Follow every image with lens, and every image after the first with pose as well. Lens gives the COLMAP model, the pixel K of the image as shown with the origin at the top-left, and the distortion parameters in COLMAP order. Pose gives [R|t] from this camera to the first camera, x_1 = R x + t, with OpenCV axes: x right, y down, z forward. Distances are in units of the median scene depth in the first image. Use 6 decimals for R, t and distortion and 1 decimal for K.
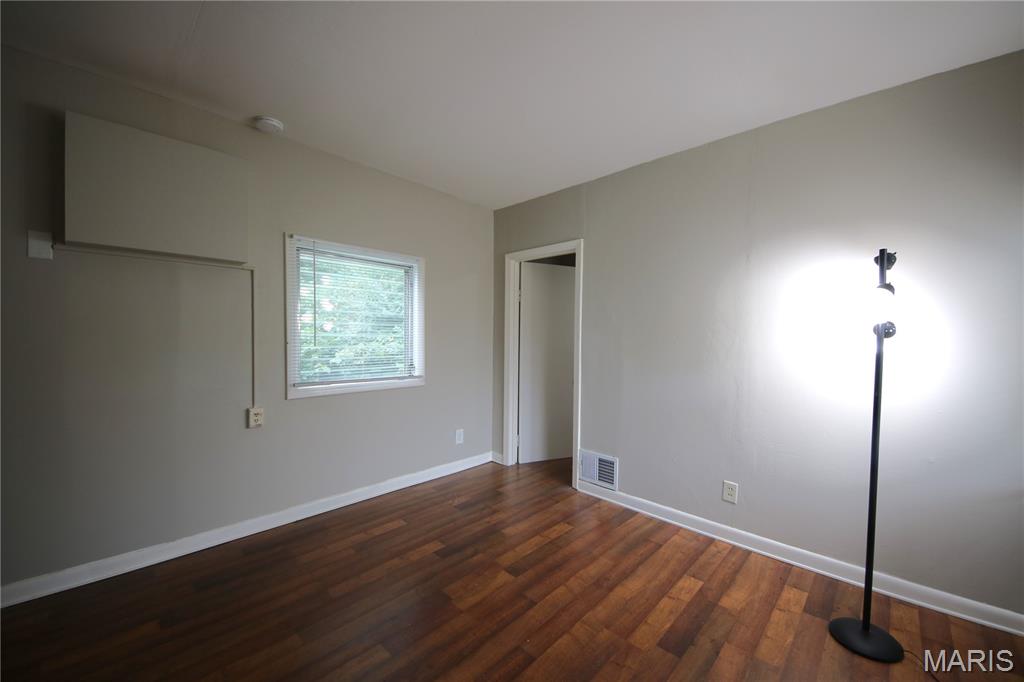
lens RADIAL K [[394.3, 0, 516.2], [0, 394.3, 341.3], [0, 0, 1]] dist [0.001696, -0.005324]
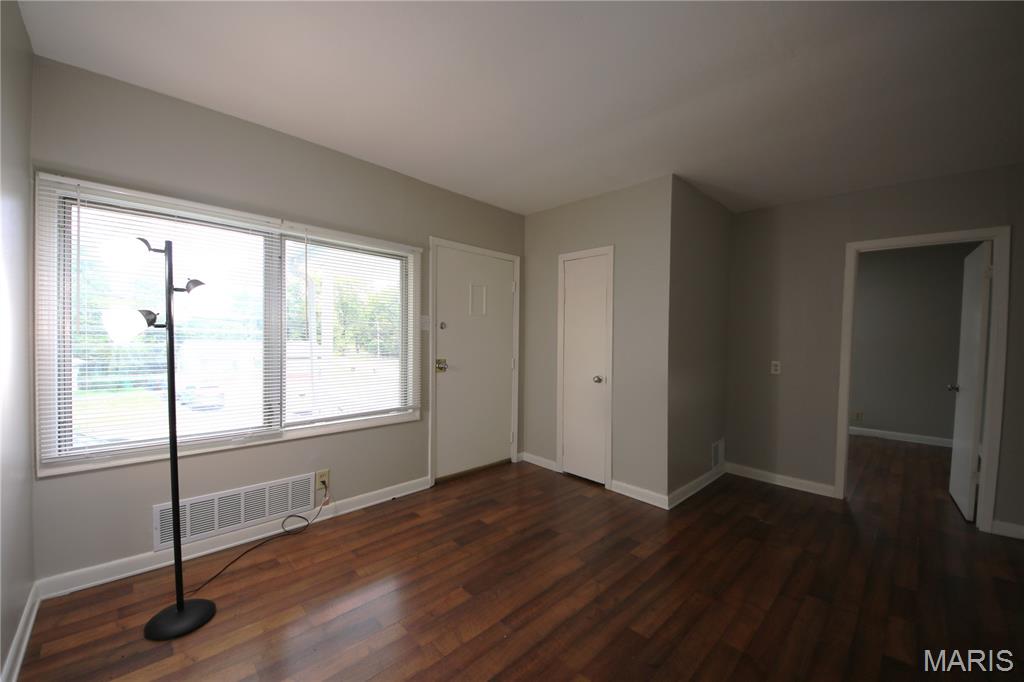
lens RADIAL K [[394.3, 0, 516.2], [0, 394.3, 341.3], [0, 0, 1]] dist [0.001696, -0.005324]
pose [[-0.998926, -0.029696, 0.035563, -0.011834], [-0.029070, 0.999416, 0.017978, -0.019413], [-0.036076, 0.016925, -0.999206, 1.991433]]
